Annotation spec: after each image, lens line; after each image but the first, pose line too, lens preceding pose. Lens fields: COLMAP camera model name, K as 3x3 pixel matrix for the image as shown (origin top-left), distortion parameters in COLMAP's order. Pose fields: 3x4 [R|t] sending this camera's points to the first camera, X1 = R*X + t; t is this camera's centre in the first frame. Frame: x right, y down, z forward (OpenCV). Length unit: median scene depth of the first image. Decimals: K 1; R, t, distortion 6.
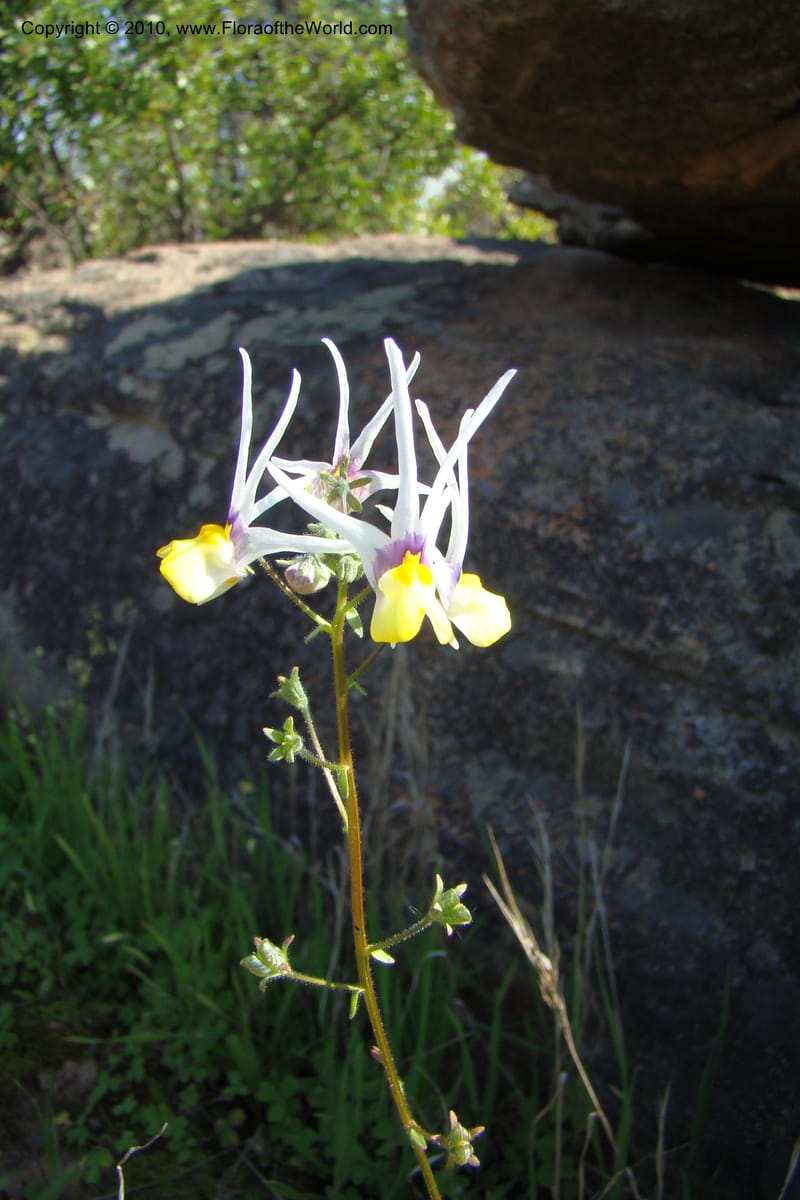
lens RADIAL K [[1116.5, 0, 400.7], [0, 1116.5, 573.0], [0, 0, 1]] dist [-0.178959, 0.108786]
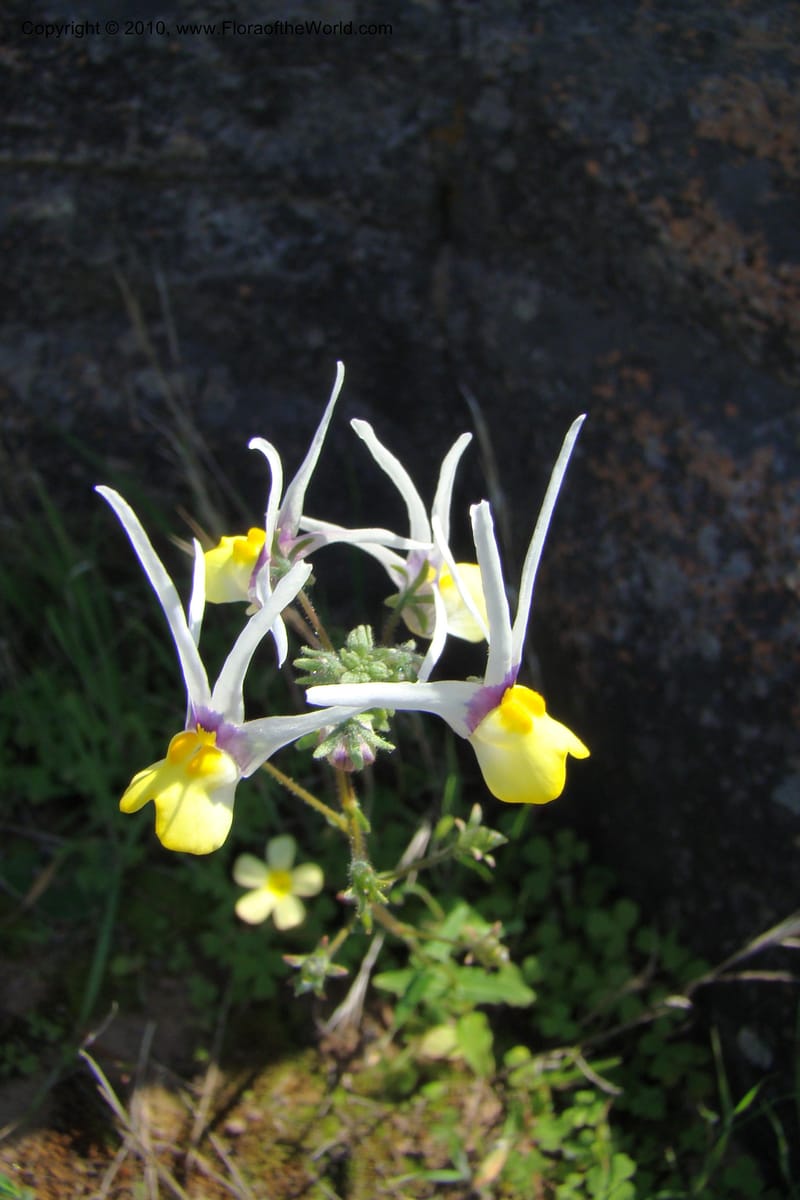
lens RADIAL K [[1107.2, 0, 400.1], [0, 1107.2, 588.7], [0, 0, 1]] dist [-0.172934, 0.114895]
pose [[0.807585, -0.486438, 0.333443, -0.061544], [0.240028, 0.787557, 0.567575, -0.099005], [-0.538695, -0.378329, 0.752778, 0.101238]]
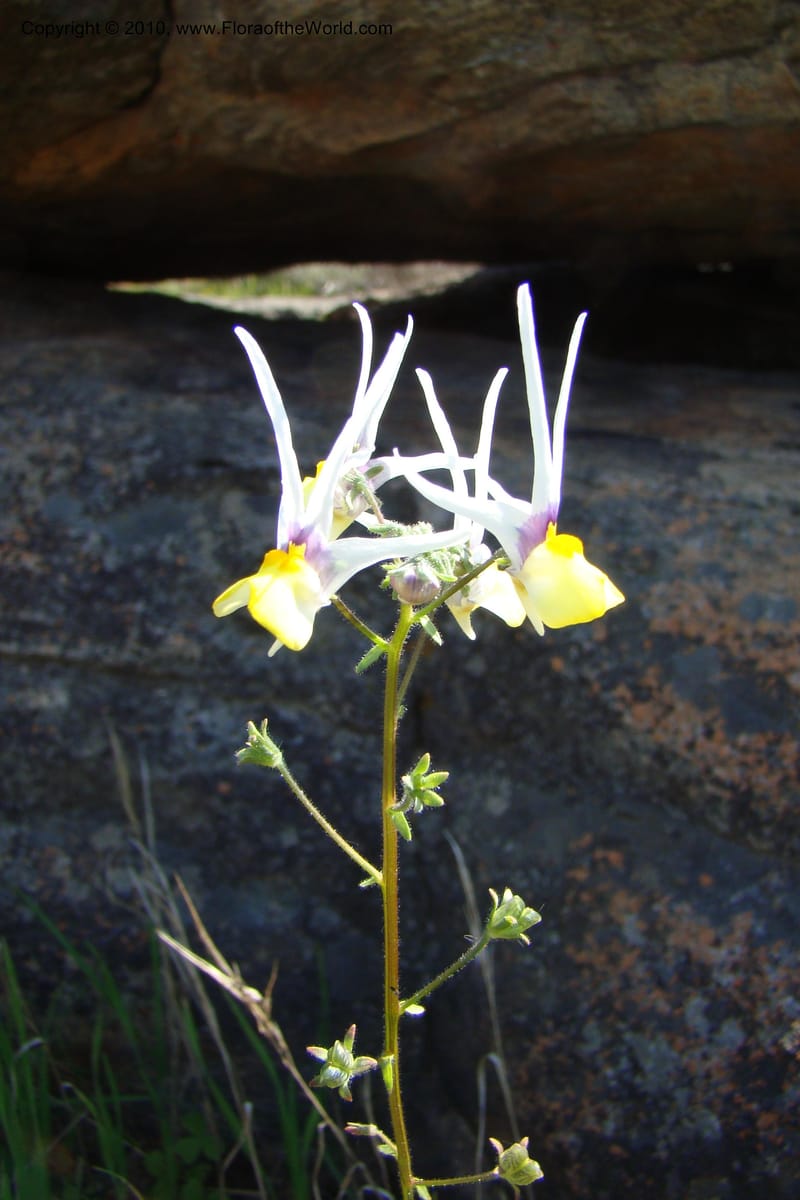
lens RADIAL K [[1124.3, 0, 404.5], [0, 1124.3, 585.5], [0, 0, 1]] dist [-0.175374, 0.098041]
pose [[0.794016, -0.210962, 0.570117, -0.126400], [0.208539, 0.975468, 0.070519, -0.012731], [-0.571008, 0.062898, 0.818531, 0.070215]]
